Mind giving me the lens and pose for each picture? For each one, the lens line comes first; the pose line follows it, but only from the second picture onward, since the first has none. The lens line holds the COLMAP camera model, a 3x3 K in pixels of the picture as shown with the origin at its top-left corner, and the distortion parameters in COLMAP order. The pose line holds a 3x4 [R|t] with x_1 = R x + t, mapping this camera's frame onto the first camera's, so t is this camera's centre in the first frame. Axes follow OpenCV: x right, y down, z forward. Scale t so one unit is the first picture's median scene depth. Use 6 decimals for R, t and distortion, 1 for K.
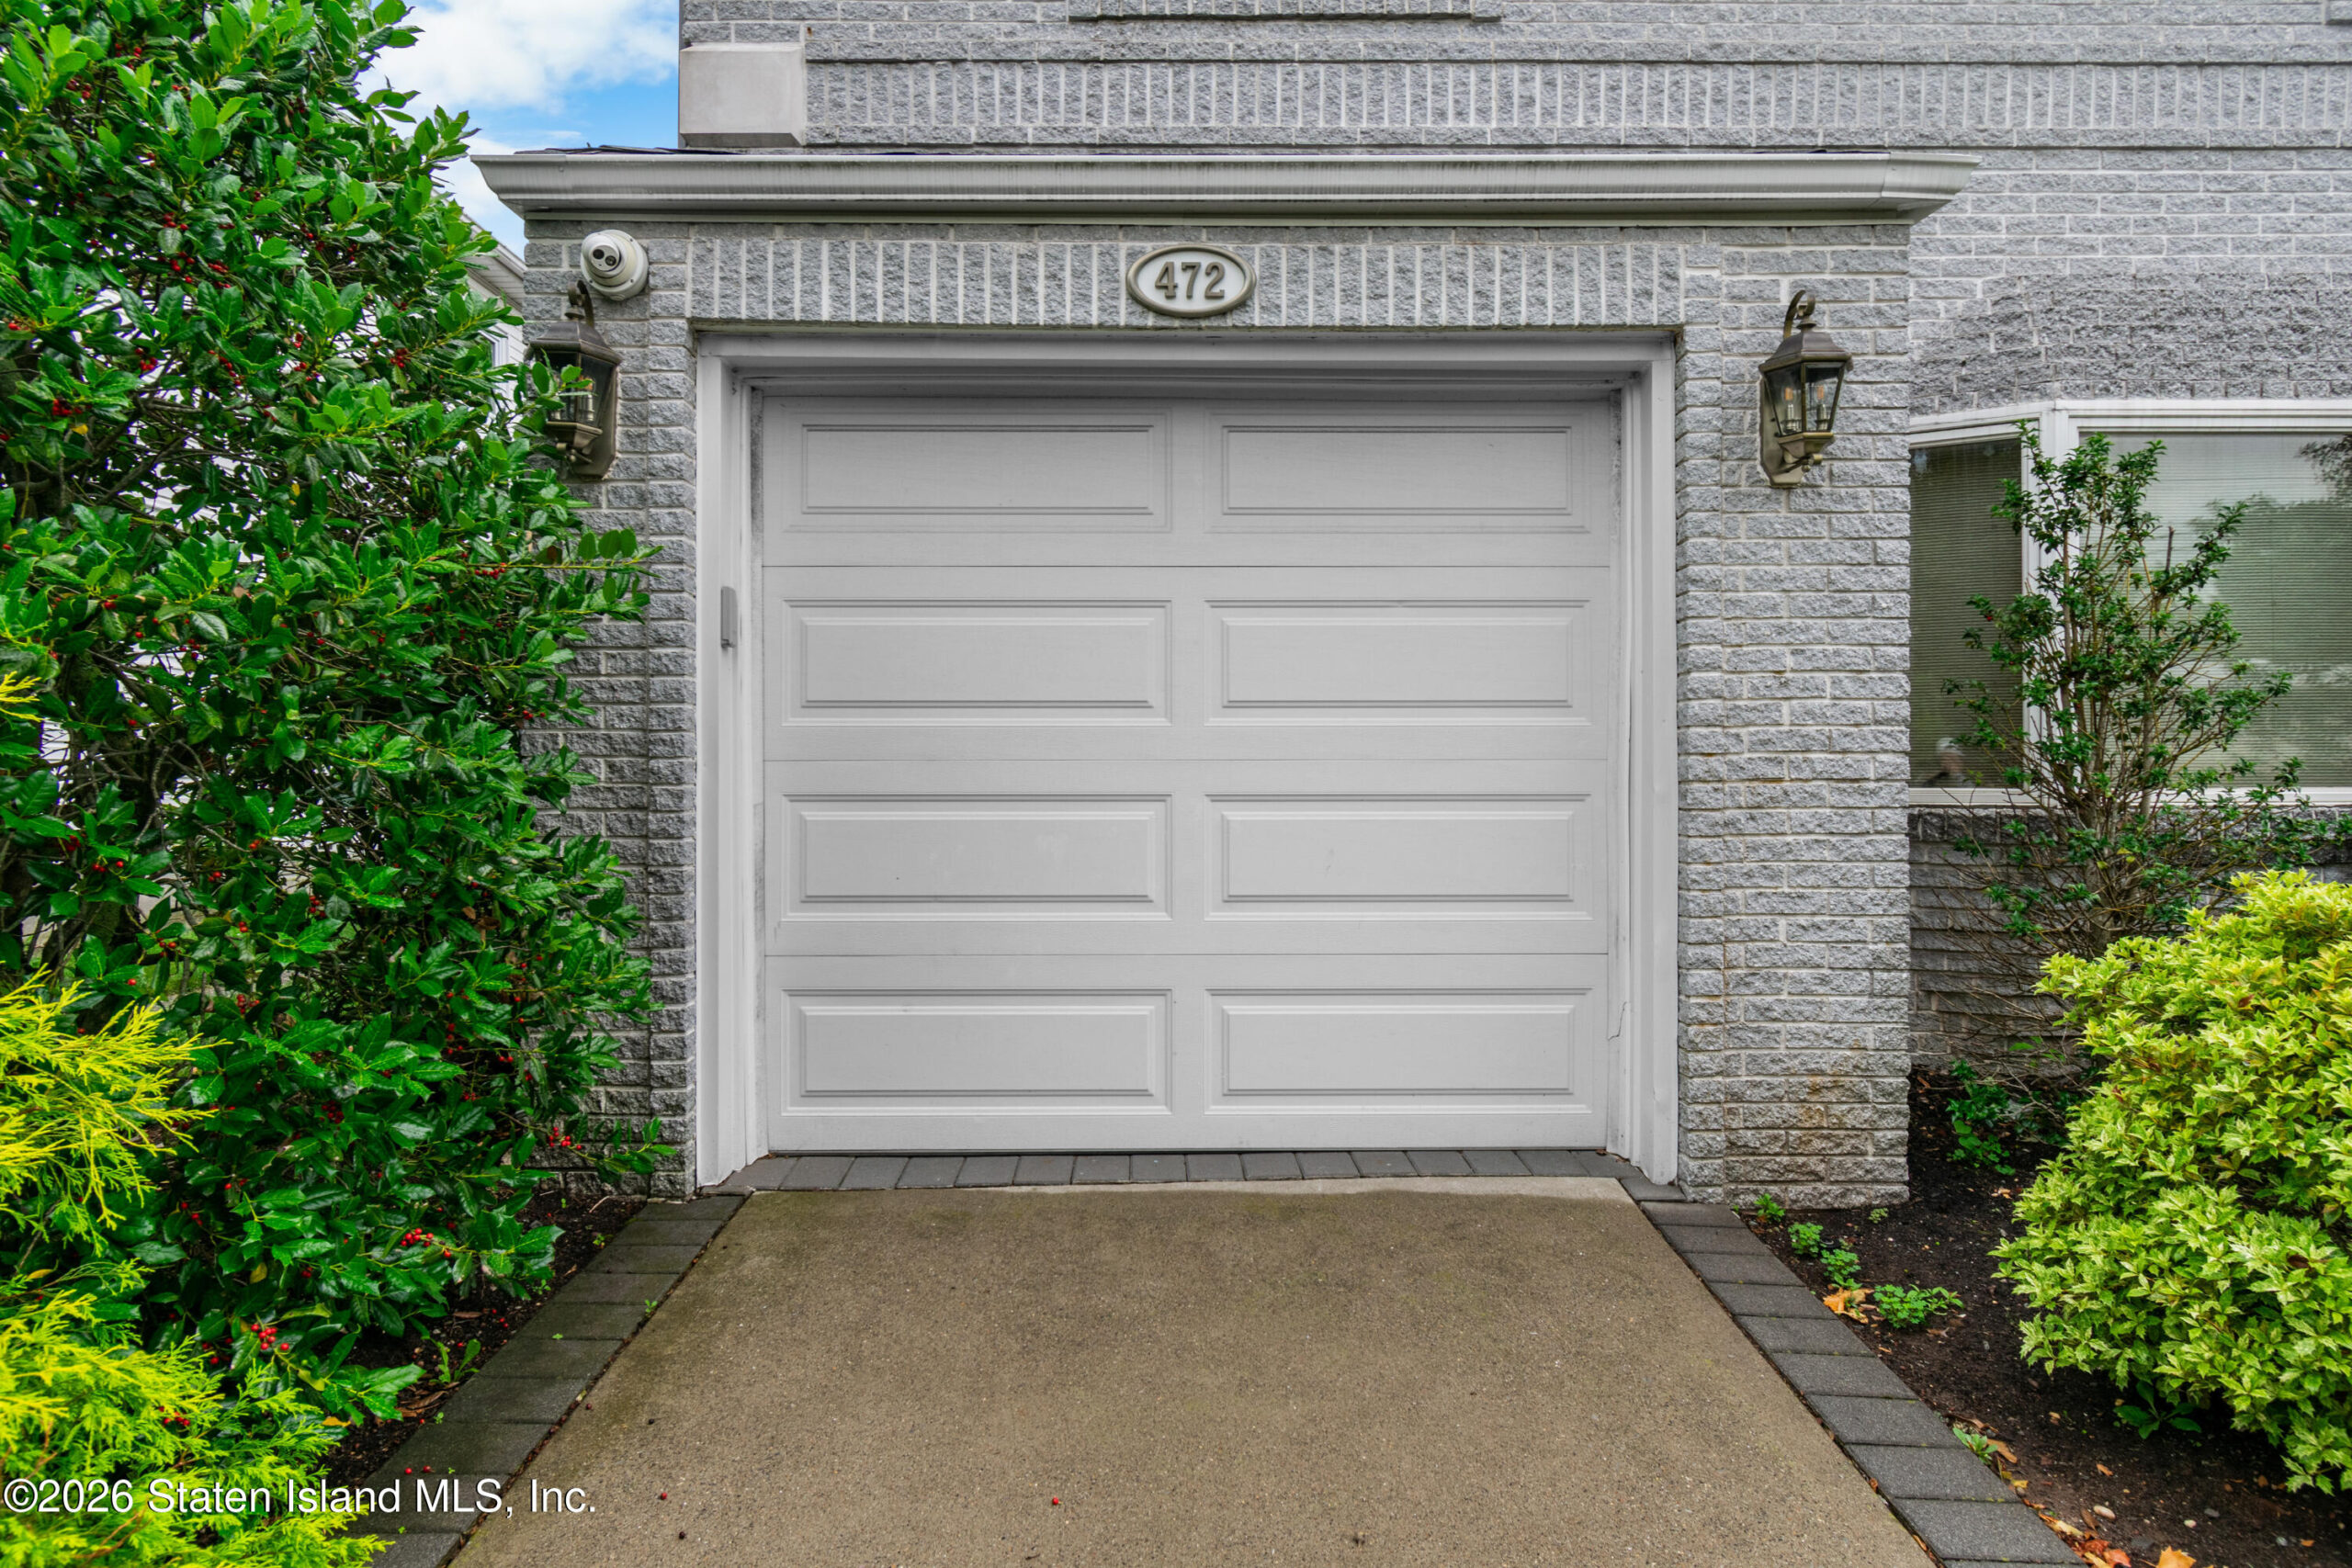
lens RADIAL K [[1368.8, 0, 1177.5], [0, 1368.8, 757.1], [0, 0, 1]] dist [0.003773, -0.000146]
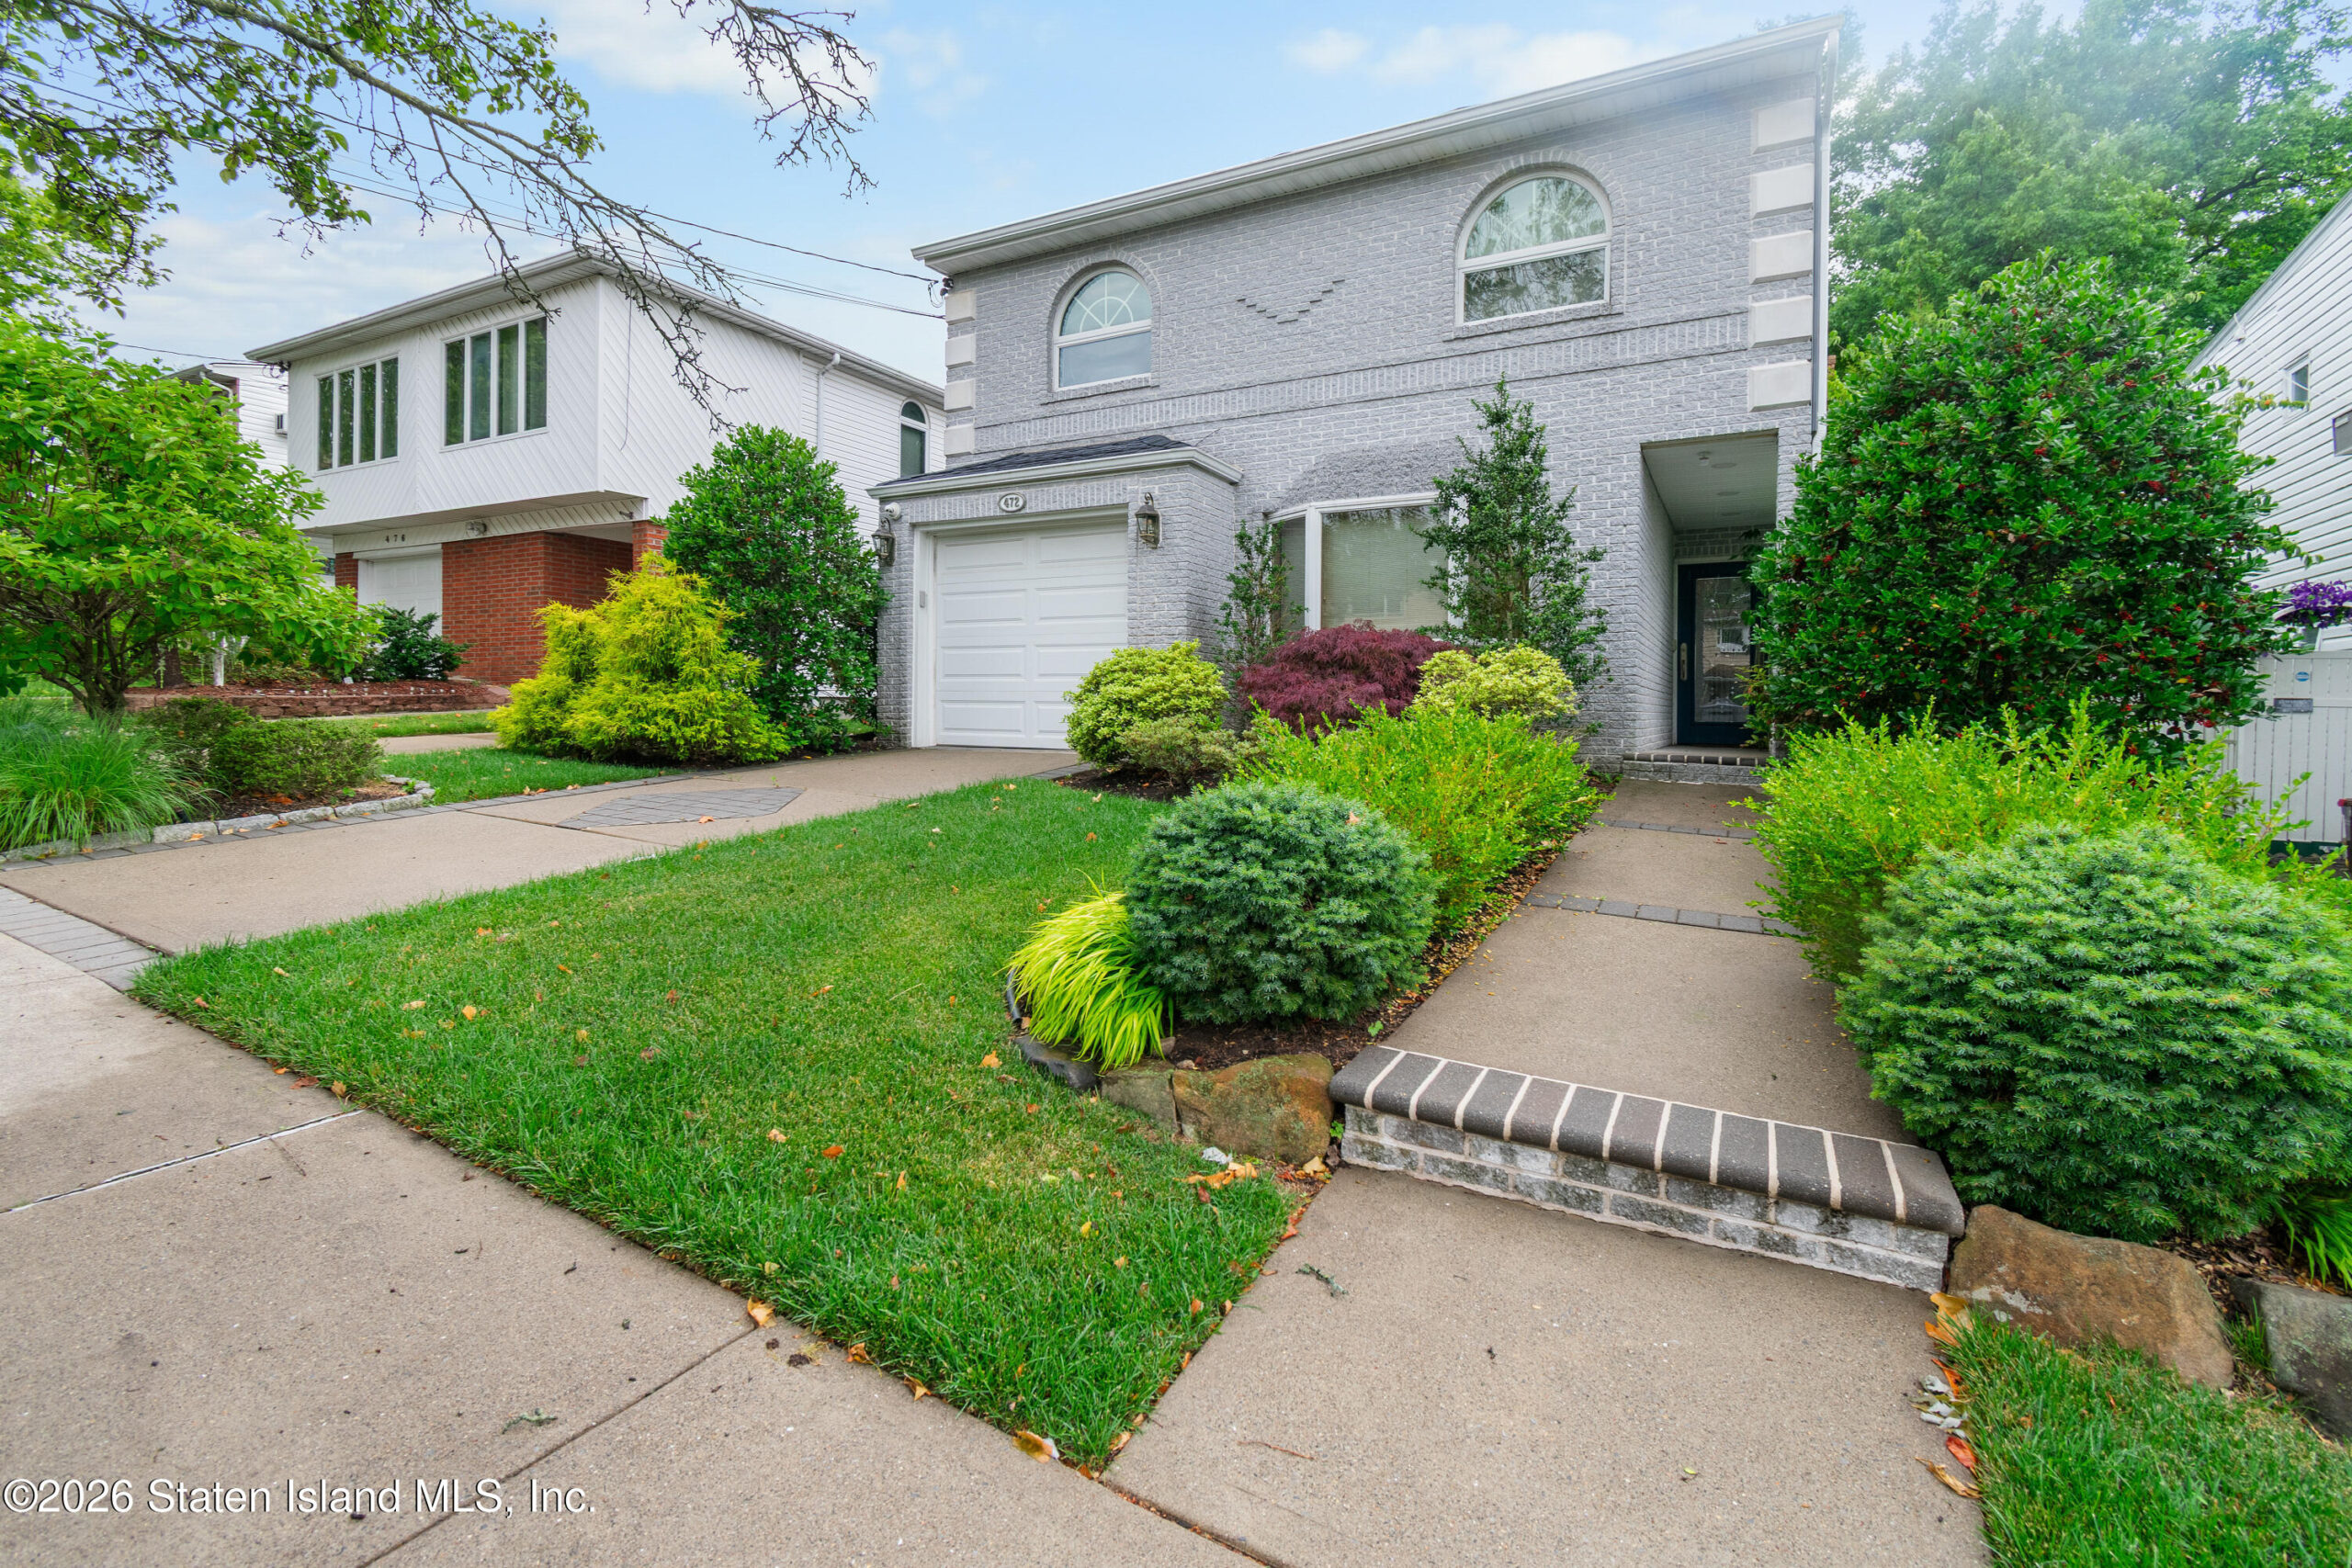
lens RADIAL K [[1079.2, 0, 1123.1], [0, 1079.2, 706.0], [0, 0, 1]] dist [0.003391, 0.000943]
pose [[0.856742, 0.011062, -0.515627, 1.685438], [-0.008761, 0.999938, 0.006896, 0.167014], [0.515671, -0.001390, 0.856785, -1.266395]]
